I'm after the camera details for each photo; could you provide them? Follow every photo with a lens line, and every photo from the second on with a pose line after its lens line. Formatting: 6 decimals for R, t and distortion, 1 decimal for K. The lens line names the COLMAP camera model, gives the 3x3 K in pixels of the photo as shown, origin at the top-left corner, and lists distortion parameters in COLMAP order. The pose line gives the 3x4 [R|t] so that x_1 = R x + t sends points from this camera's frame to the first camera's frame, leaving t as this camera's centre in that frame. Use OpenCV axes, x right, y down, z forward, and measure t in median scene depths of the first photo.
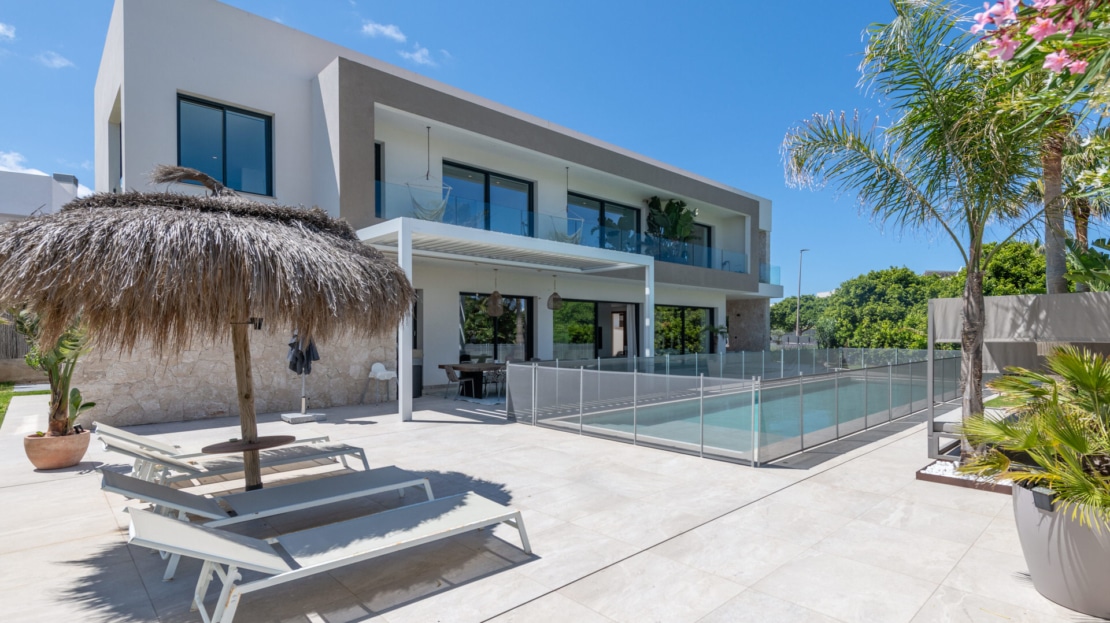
lens RADIAL K [[547.7, 0, 555.0], [0, 547.7, 311.5], [0, 0, 1]] dist [0.000605, 0.000104]
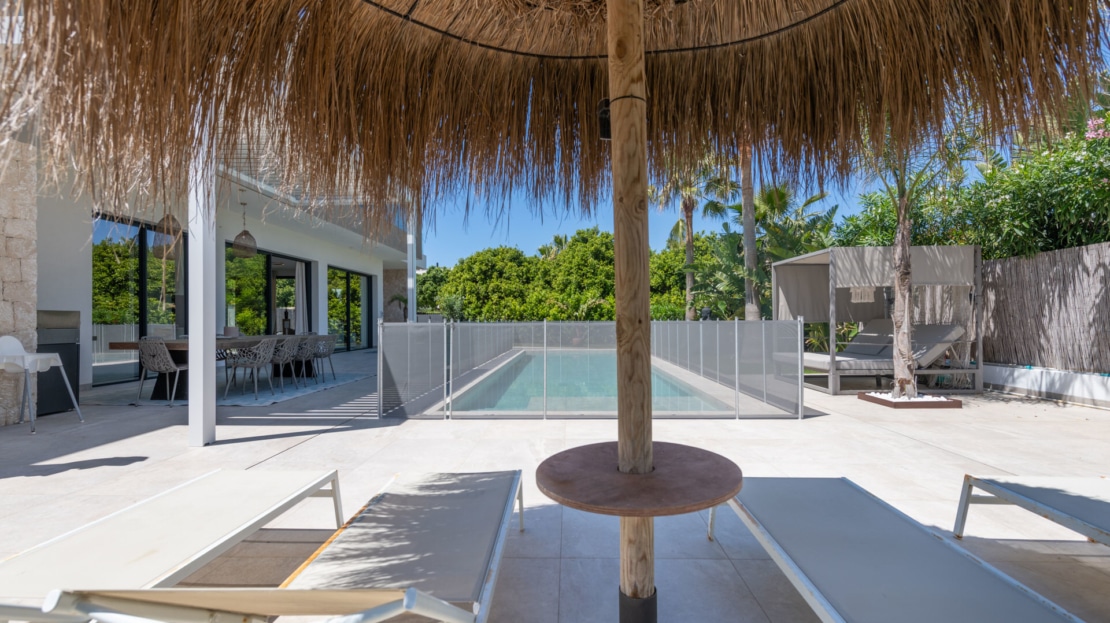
lens RADIAL K [[626.1, 0, 555.0], [0, 626.1, 311.5], [0, 0, 1]] dist [0.000525, -0.000125]
pose [[0.694543, 0.002475, 0.719447, -0.159622], [-0.017207, 0.999765, 0.013173, 0.024952], [-0.719245, -0.021529, 0.694422, 0.141659]]
